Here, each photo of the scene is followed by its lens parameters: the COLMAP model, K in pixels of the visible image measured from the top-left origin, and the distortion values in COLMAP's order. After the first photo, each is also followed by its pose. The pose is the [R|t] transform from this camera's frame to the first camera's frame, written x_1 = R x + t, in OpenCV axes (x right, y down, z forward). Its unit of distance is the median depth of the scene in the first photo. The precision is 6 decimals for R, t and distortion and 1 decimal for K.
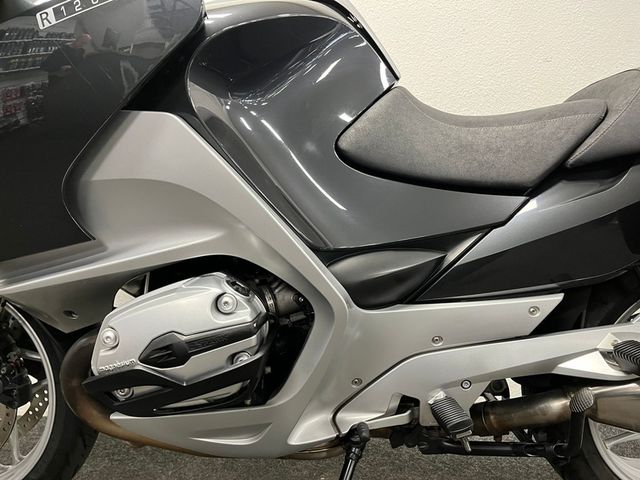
lens RADIAL K [[488.2, 0, 316.2], [0, 488.2, 238.4], [0, 0, 1]] dist [0.007597, -0.005675]
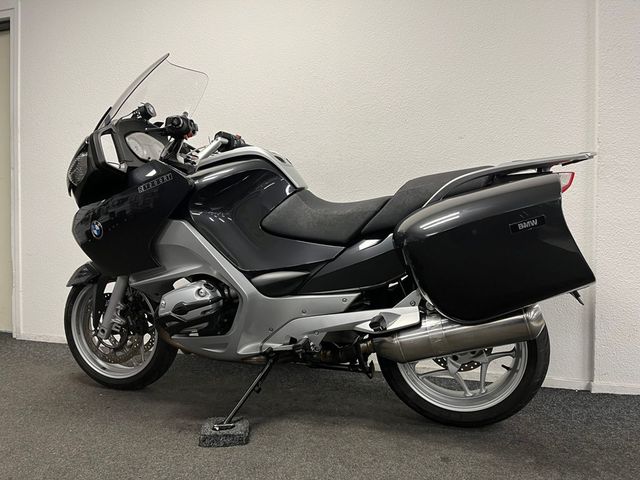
lens RADIAL K [[489.7, 0, 320.0], [0, 489.7, 240.0], [0, 0, 1]] dist [0.001558, -0.001396]
pose [[0.961734, 0.001979, -0.273978, 0.945254], [0.002190, 0.999886, 0.014911, -0.153071], [0.273976, -0.014940, 0.961620, -1.120303]]
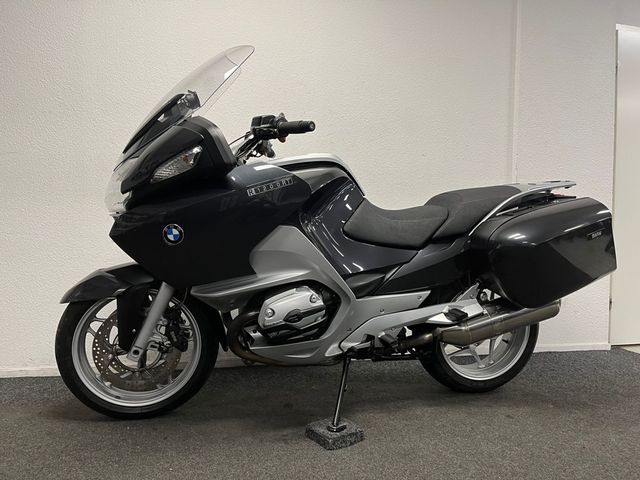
lens RADIAL K [[489.7, 0, 320.0], [0, 489.7, 240.0], [0, 0, 1]] dist [0.001558, -0.001396]
pose [[0.970484, 0.000896, 0.241162, -0.645508], [-0.007295, 0.999645, 0.025643, -0.204341], [-0.241053, -0.026645, 0.970146, -1.282035]]
